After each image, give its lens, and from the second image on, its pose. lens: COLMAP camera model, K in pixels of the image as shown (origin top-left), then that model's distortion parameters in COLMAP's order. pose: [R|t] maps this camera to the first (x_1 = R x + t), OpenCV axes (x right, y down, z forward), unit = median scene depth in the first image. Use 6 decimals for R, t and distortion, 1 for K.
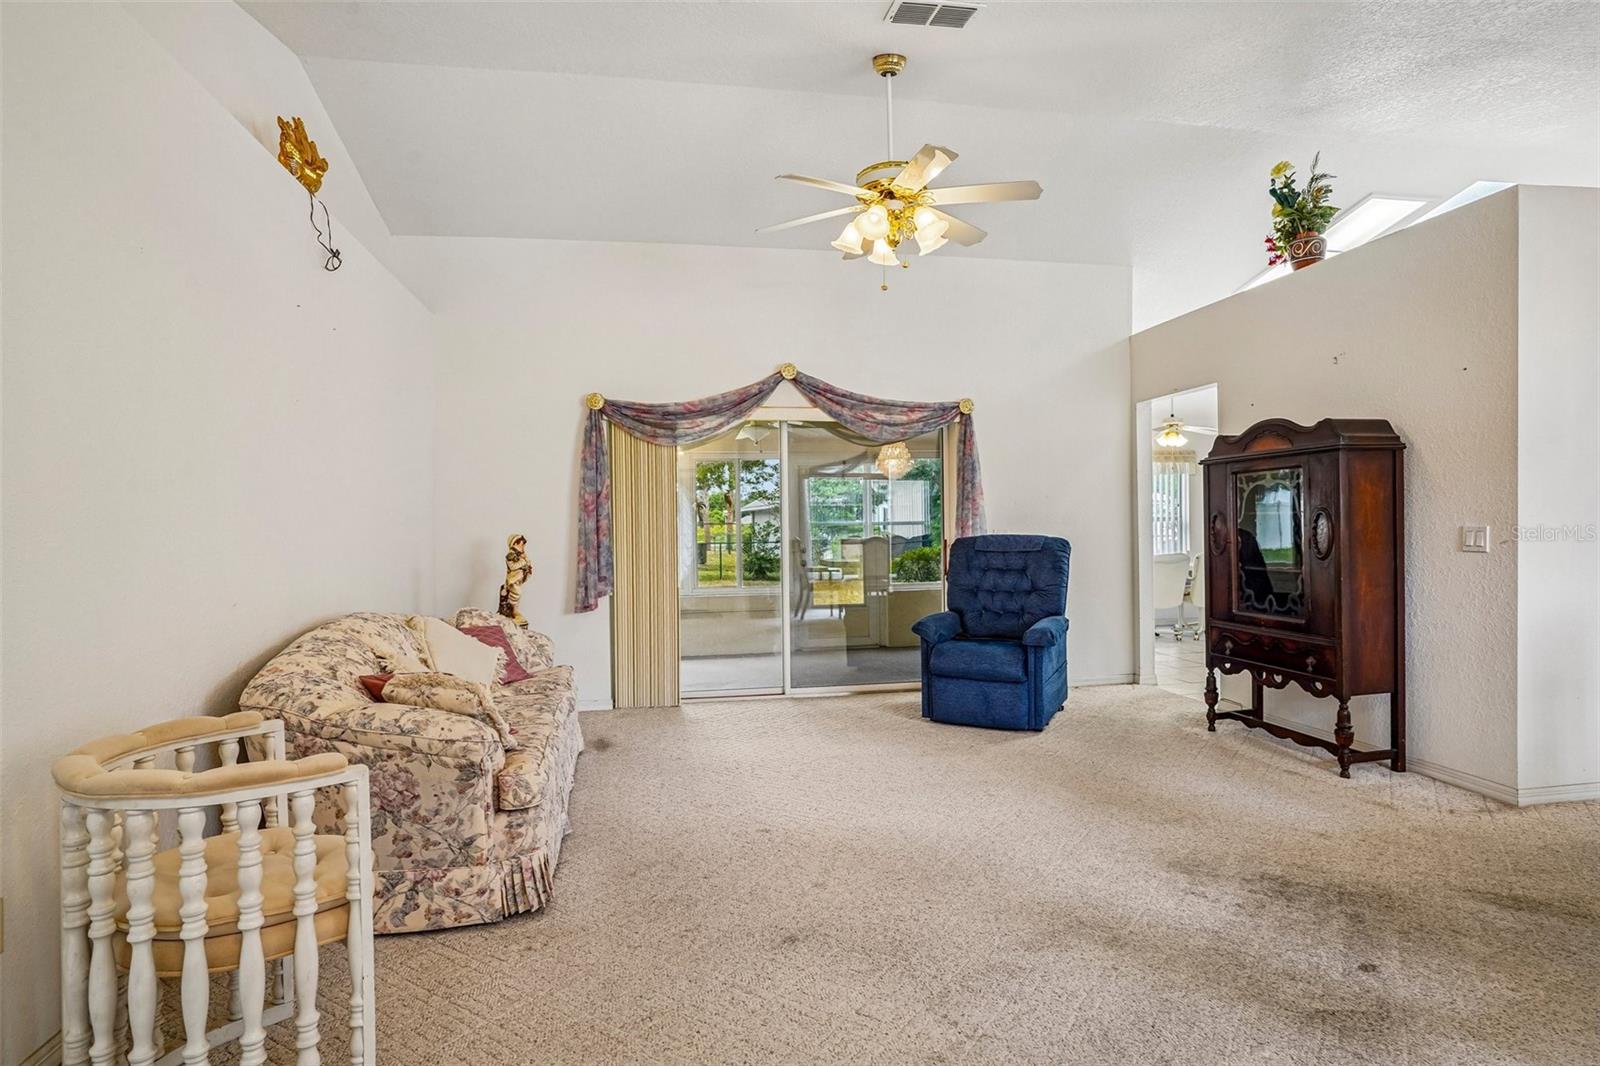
lens RADIAL K [[847.4, 0, 802.3], [0, 847.4, 524.9], [0, 0, 1]] dist [-0.039771, 0.002033]
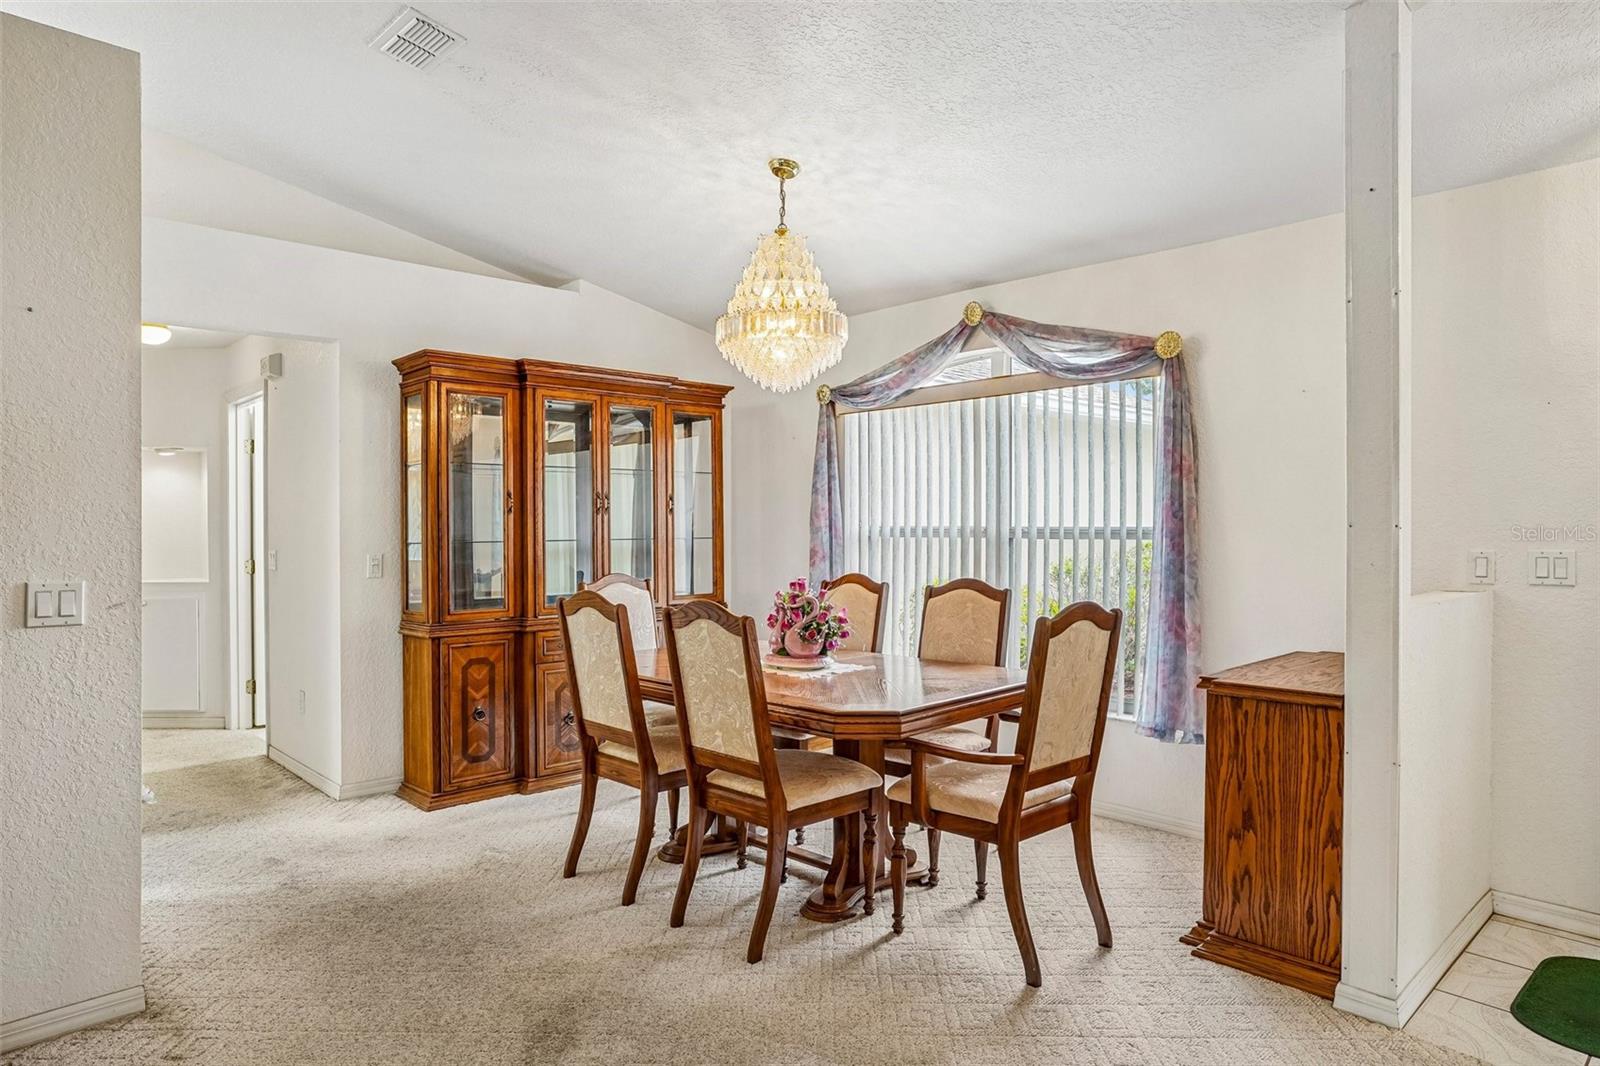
lens RADIAL K [[968.3, 0, 800.0], [0, 968.3, 533.0], [0, 0, 1]] dist [-0.004473, -0.000509]
pose [[-0.548321, 0.004077, 0.836258, -0.025545], [0.006769, 0.999977, -0.000437, -0.022637], [-0.836240, 0.005421, -0.548336, 0.715787]]
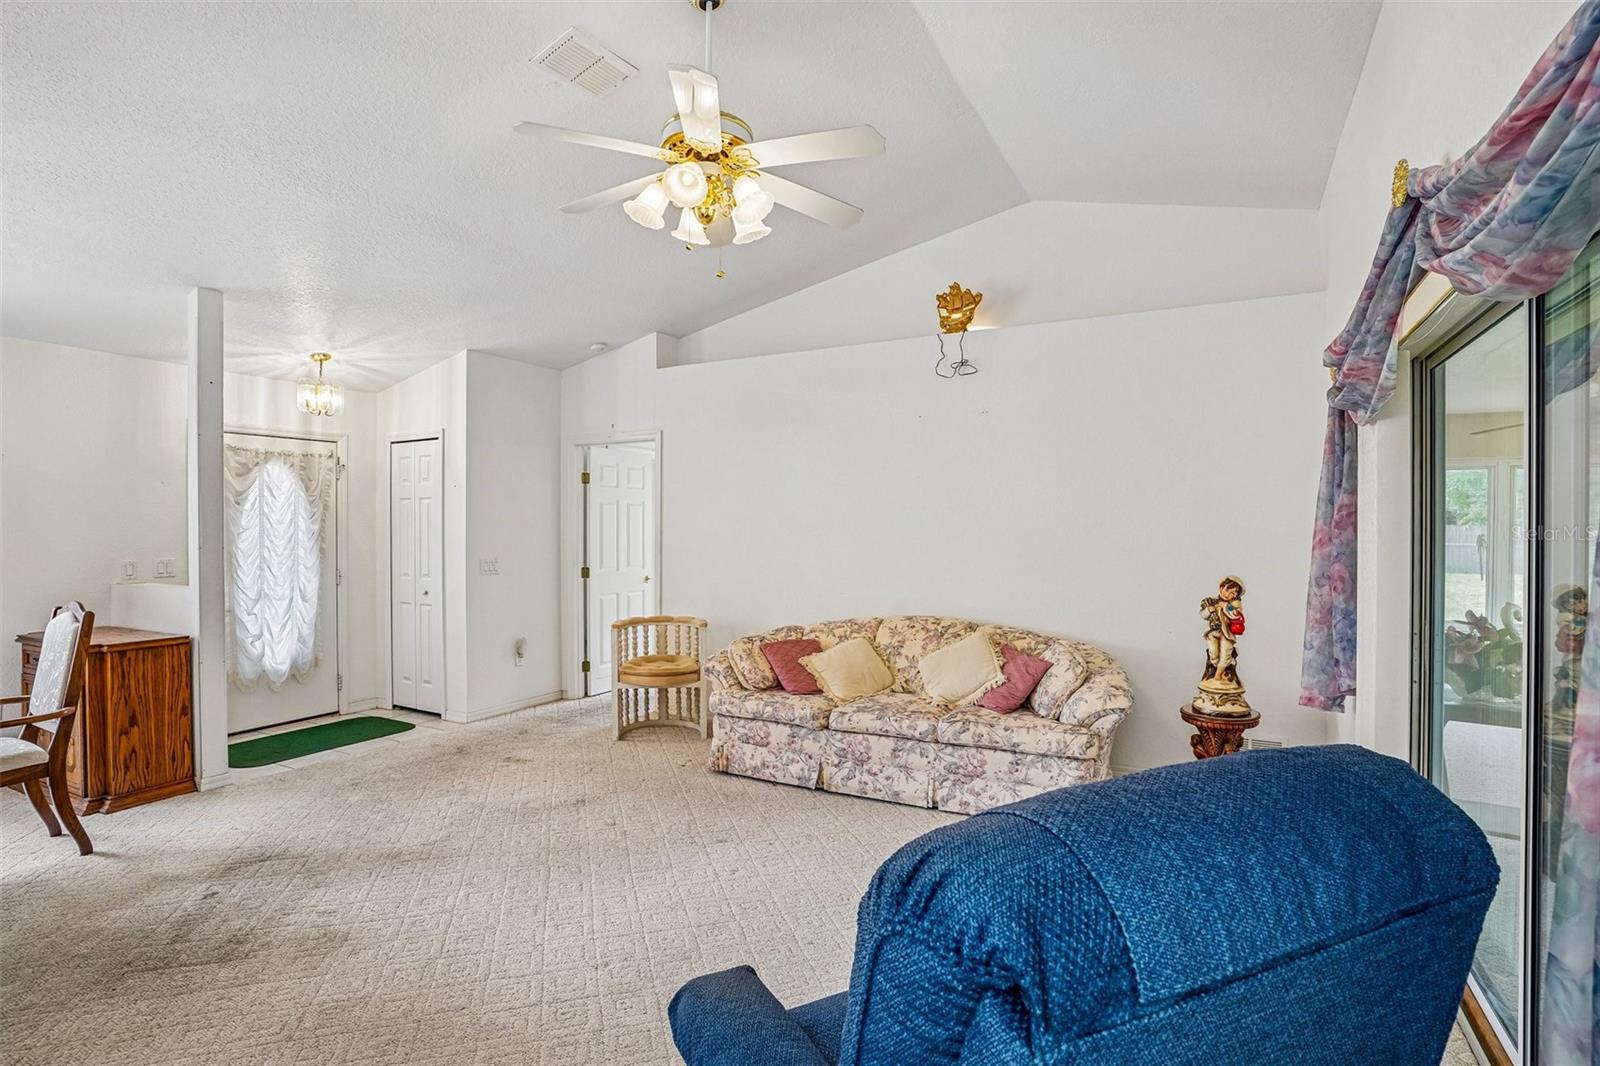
lens RADIAL K [[781.8, 0, 803.2], [0, 781.8, 529.1], [0, 0, 1]] dist [-0.082685, 0.041153]
pose [[-0.623431, 0.015491, -0.781725, 0.491274], [0.011910, 0.999876, 0.010316, -0.046855], [0.781788, -0.002879, -0.623538, 1.206514]]
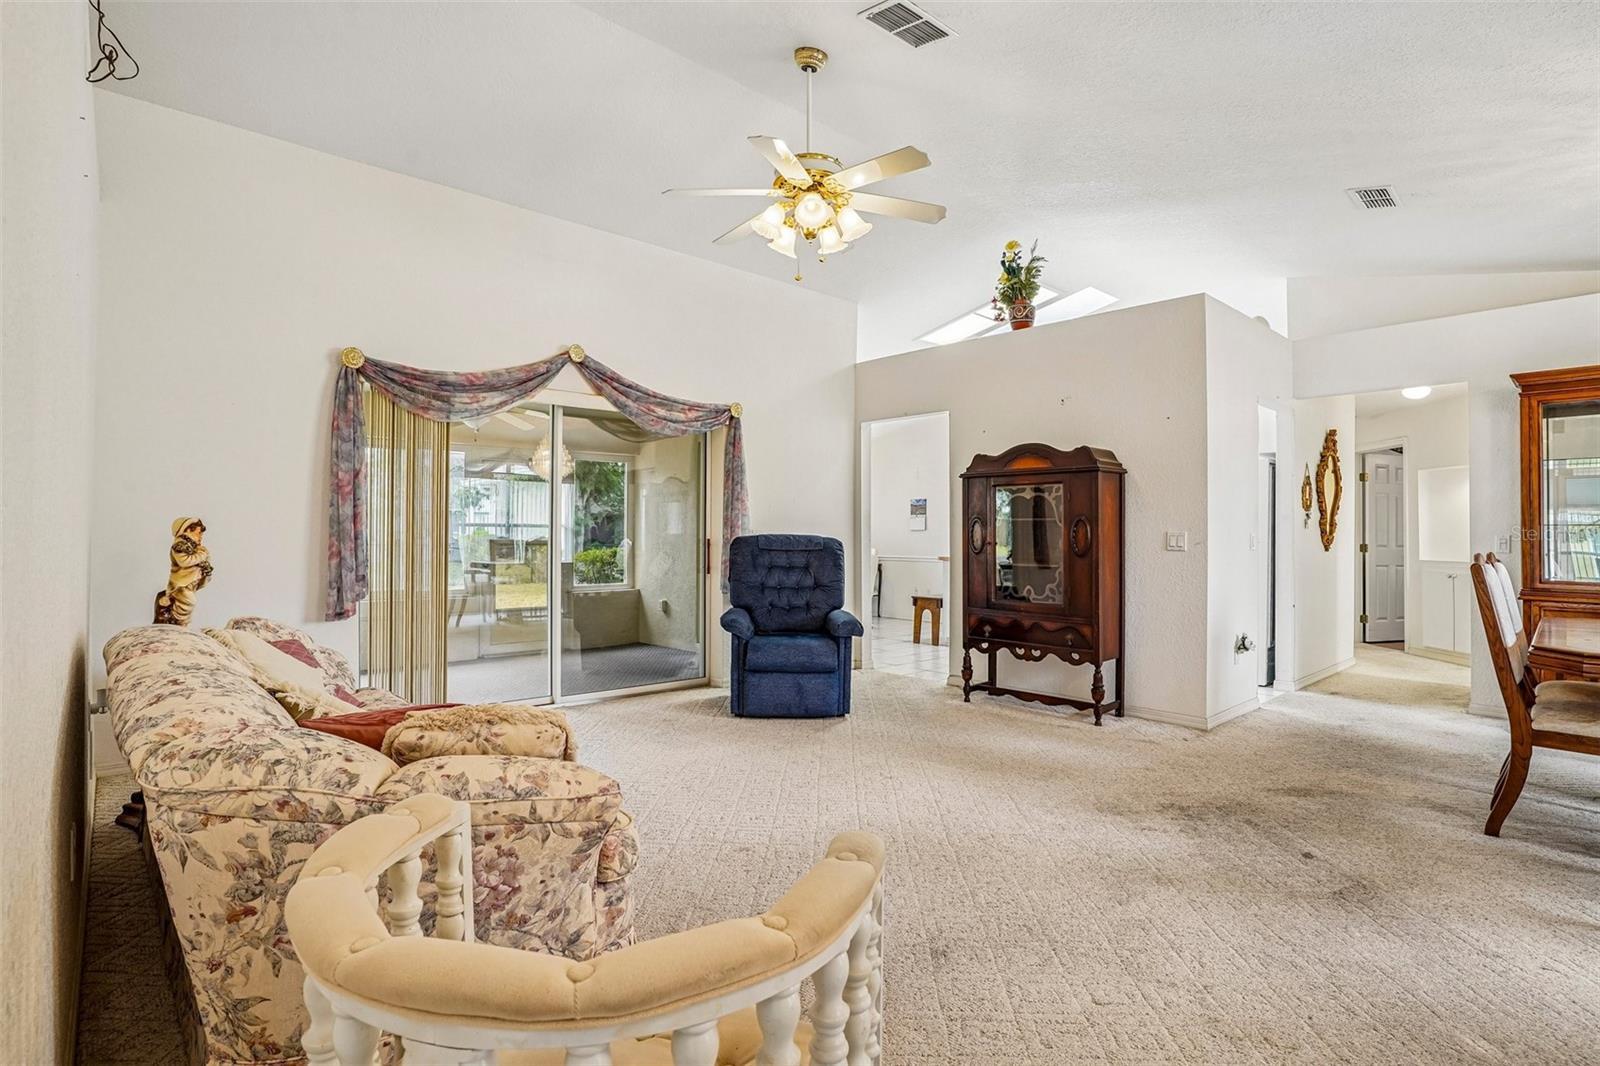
lens RADIAL K [[781.8, 0, 803.2], [0, 781.8, 529.1], [0, 0, 1]] dist [-0.082685, 0.041153]
pose [[0.850775, 0.024794, 0.524946, -0.292758], [-0.020402, 0.999692, -0.014152, 0.020867], [-0.525135, 0.001330, 0.851018, 0.179930]]
